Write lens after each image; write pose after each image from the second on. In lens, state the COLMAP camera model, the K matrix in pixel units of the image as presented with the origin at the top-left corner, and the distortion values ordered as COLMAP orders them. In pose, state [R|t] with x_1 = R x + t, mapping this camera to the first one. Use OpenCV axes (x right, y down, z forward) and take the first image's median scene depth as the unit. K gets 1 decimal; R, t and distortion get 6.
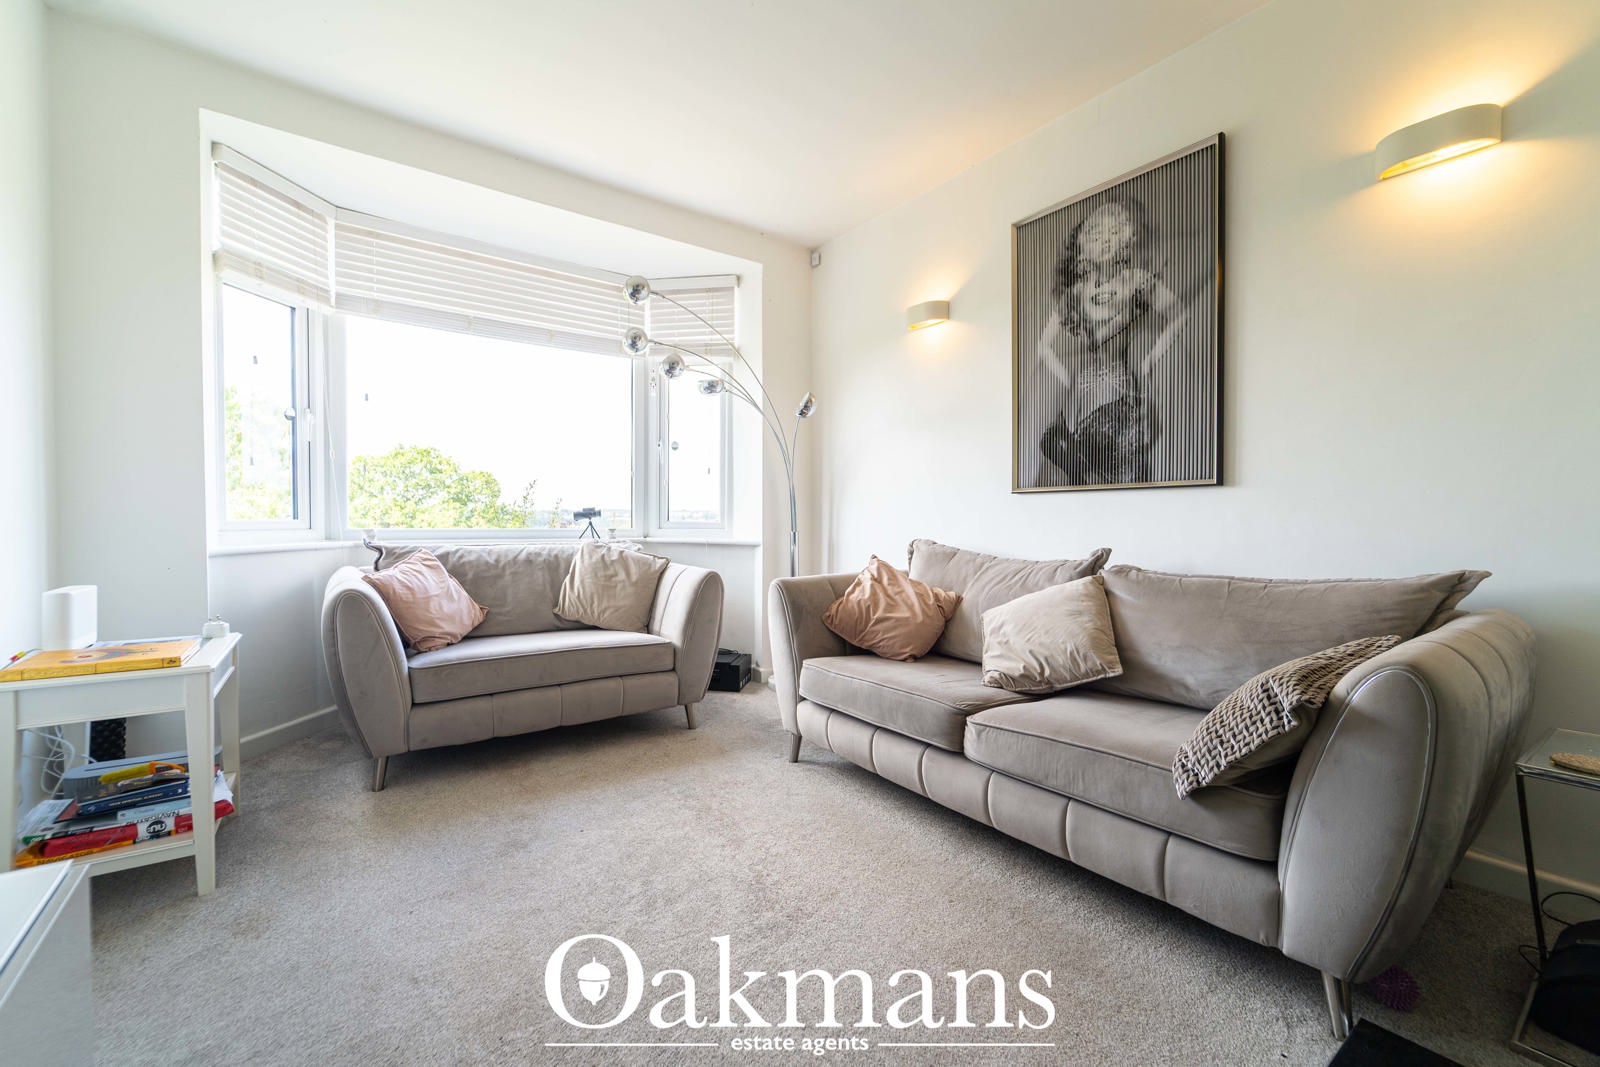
lens RADIAL K [[655.7, 0, 793.6], [0, 655.7, 528.1], [0, 0, 1]] dist [-0.000530, -0.000225]
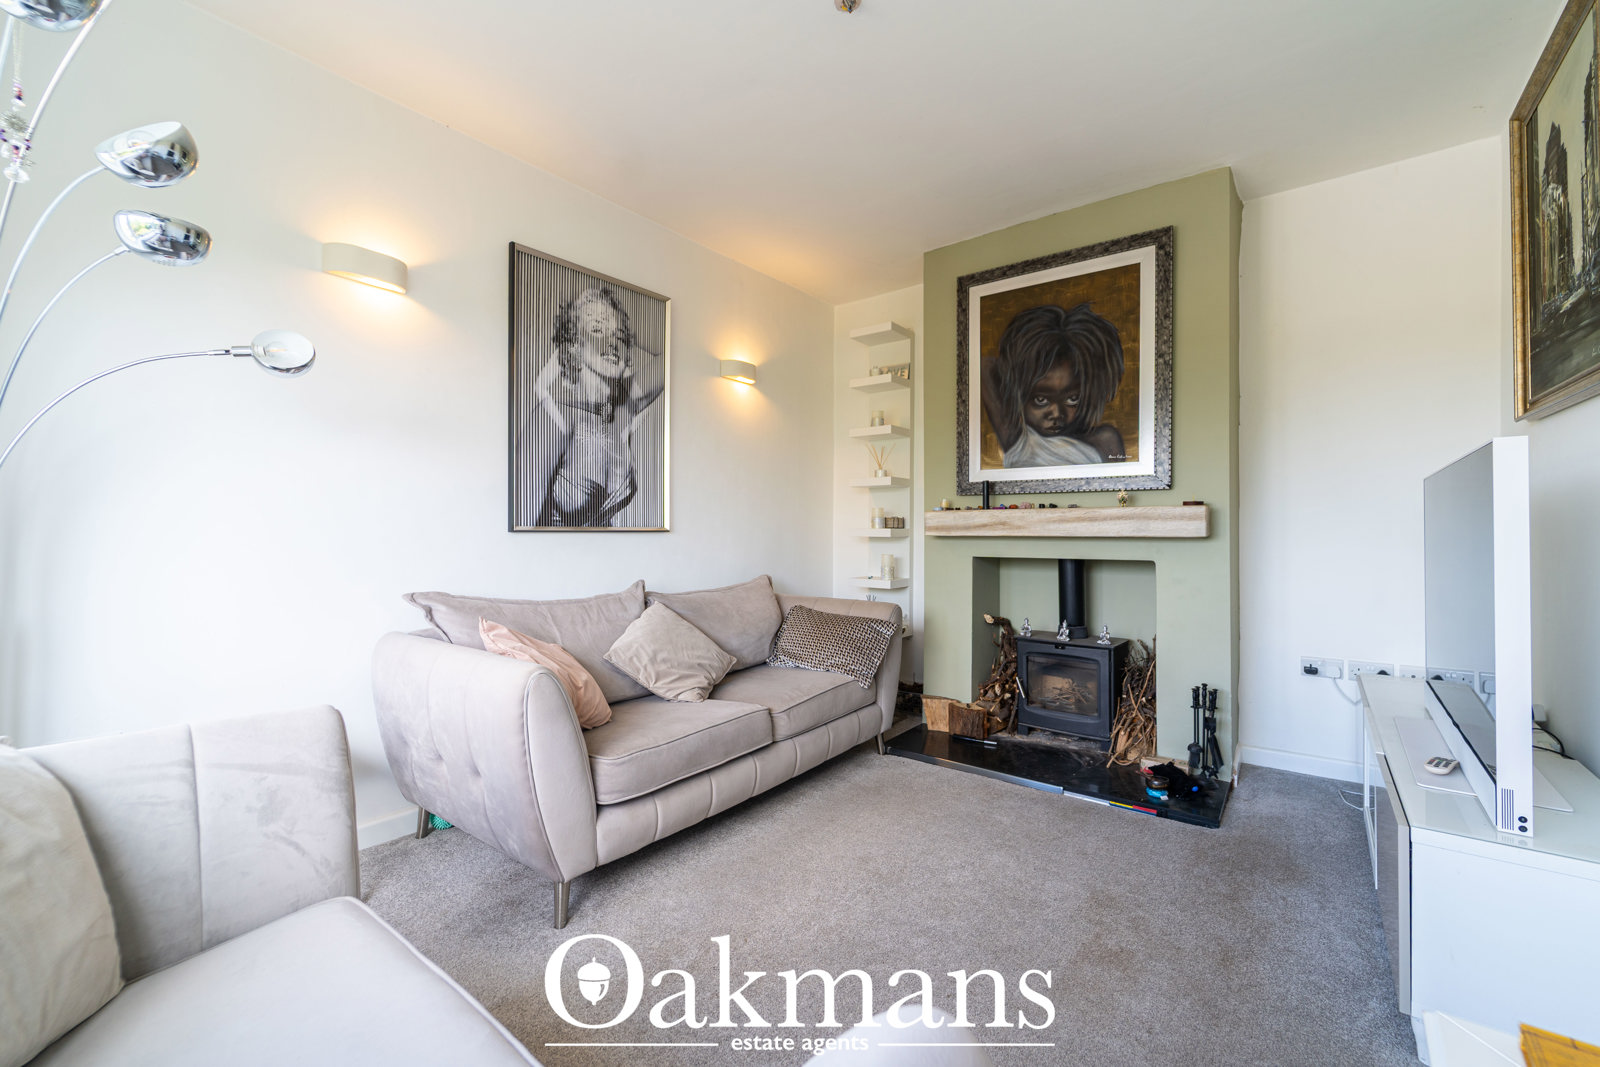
lens RADIAL K [[655.7, 0, 793.6], [0, 655.7, 528.1], [0, 0, 1]] dist [-0.000530, -0.000225]
pose [[-0.285520, 0.002140, 0.958370, -0.741047], [0.005913, 0.999982, -0.000471, -0.059782], [-0.958354, 0.005533, -0.285528, 0.975558]]
